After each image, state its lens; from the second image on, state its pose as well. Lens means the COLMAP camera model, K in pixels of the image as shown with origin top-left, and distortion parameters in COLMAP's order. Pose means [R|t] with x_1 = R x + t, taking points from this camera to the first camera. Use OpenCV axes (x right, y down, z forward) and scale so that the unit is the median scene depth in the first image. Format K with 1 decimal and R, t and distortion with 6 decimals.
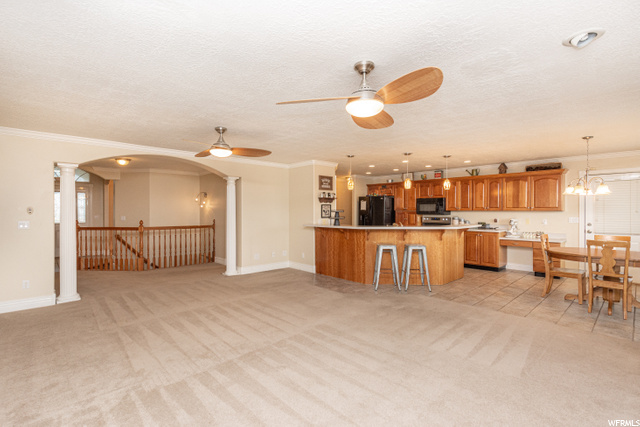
lens RADIAL K [[329.4, 0, 306.2], [0, 329.4, 213.0], [0, 0, 1]] dist [0.006633, -0.001318]
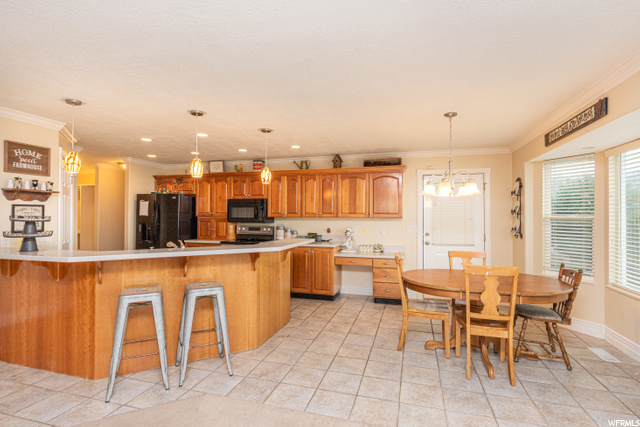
lens RADIAL K [[329.4, 0, 320.2], [0, 329.4, 211.5], [0, 0, 1]] dist [0.006633, -0.001318]
pose [[0.860295, 0.009286, 0.509712, 0.181732], [-0.000242, 0.999841, -0.017806, -0.007446], [-0.509796, 0.015195, 0.860161, 0.380289]]
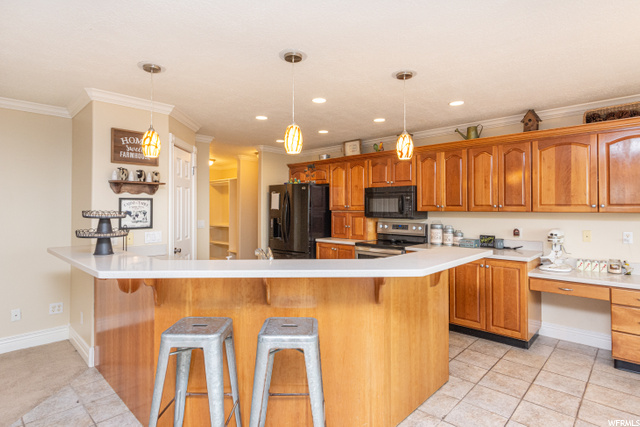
lens RADIAL K [[338.1, 0, 322.3], [0, 338.1, 202.6], [0, 0, 1]] dist [0.001522, -0.000942]
pose [[0.998235, 0.000589, 0.059380, 0.279046], [0.000654, 0.999781, -0.020915, -0.010806], [-0.059379, 0.020917, 0.998016, 0.554897]]
